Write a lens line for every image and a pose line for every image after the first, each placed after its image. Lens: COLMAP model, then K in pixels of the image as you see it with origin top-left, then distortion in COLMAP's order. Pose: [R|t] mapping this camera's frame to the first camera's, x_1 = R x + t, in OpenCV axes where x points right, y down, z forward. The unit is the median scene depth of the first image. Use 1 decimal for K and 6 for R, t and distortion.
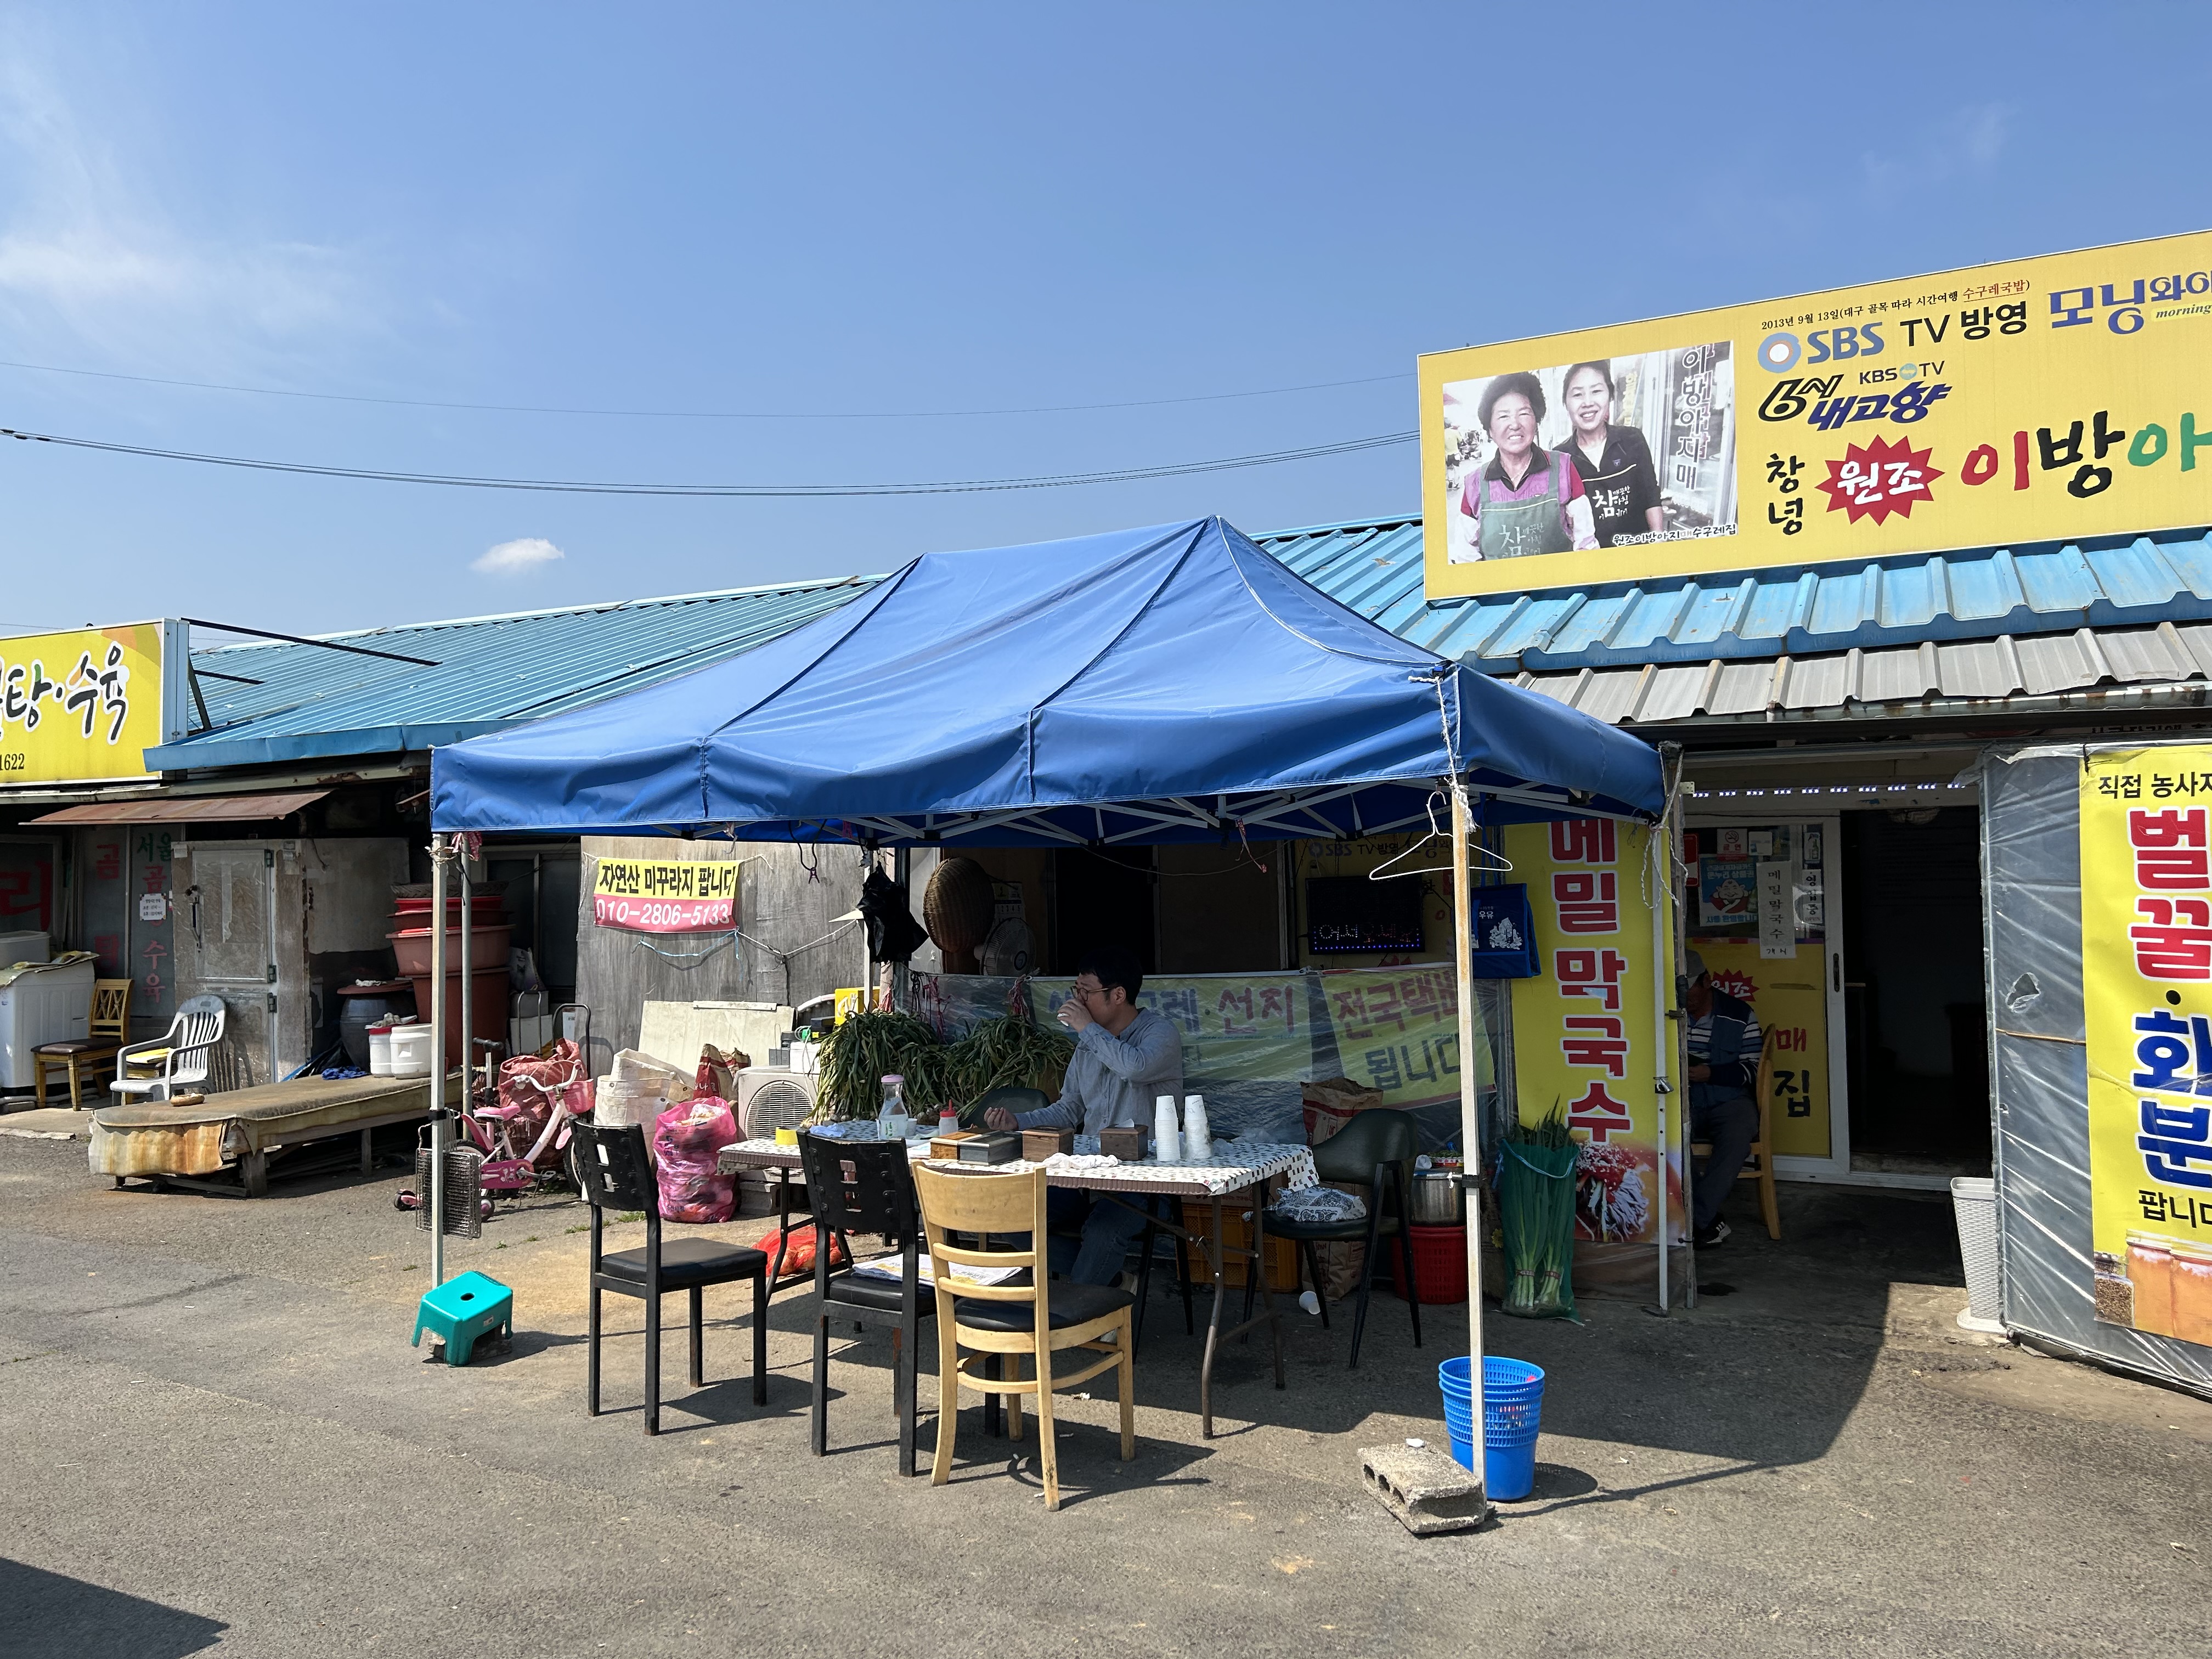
lens RADIAL K [[1661.2, 0, 1111.1], [0, 1661.2, 851.0], [0, 0, 1]] dist [0.049887, -0.062154]
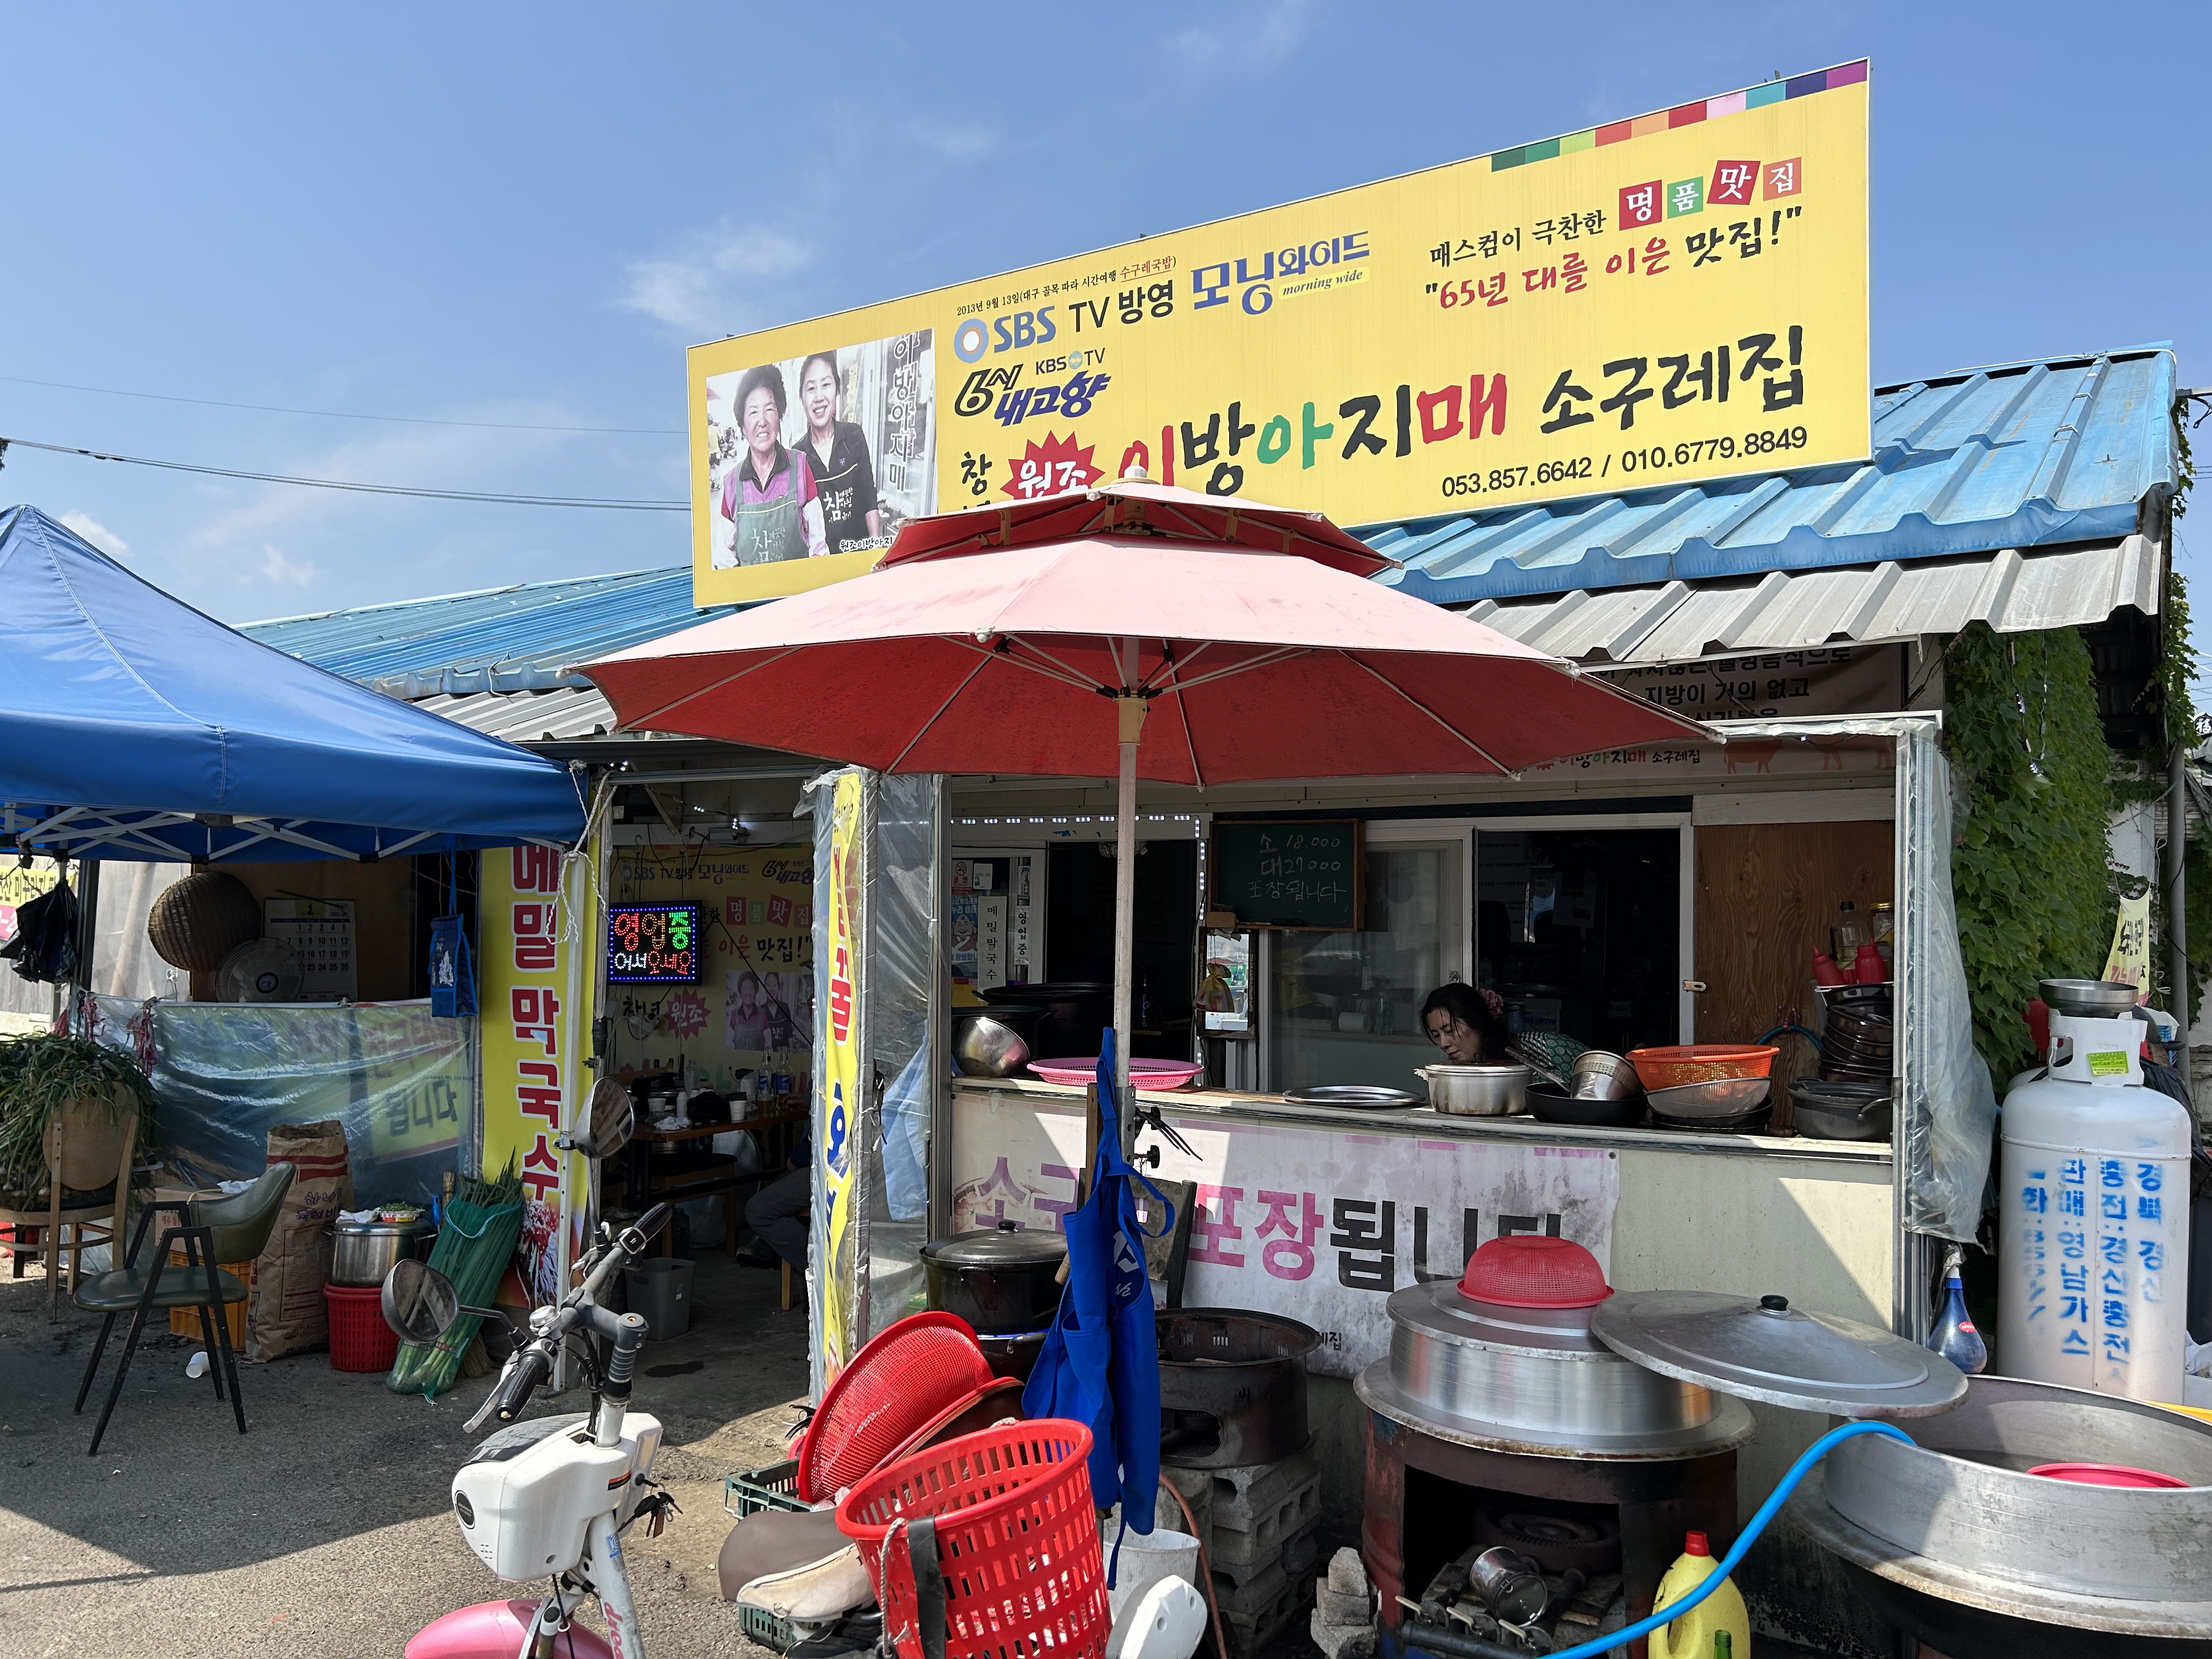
lens RADIAL K [[1661.2, 0, 1013.4], [0, 1661.2, 869.6], [0, 0, 1]] dist [0.049887, -0.062154]
pose [[0.995764, 0.022714, -0.089092, 0.520916], [-0.022869, 0.999738, -0.000713, -0.009050], [0.089052, 0.002748, 0.996023, 0.097769]]
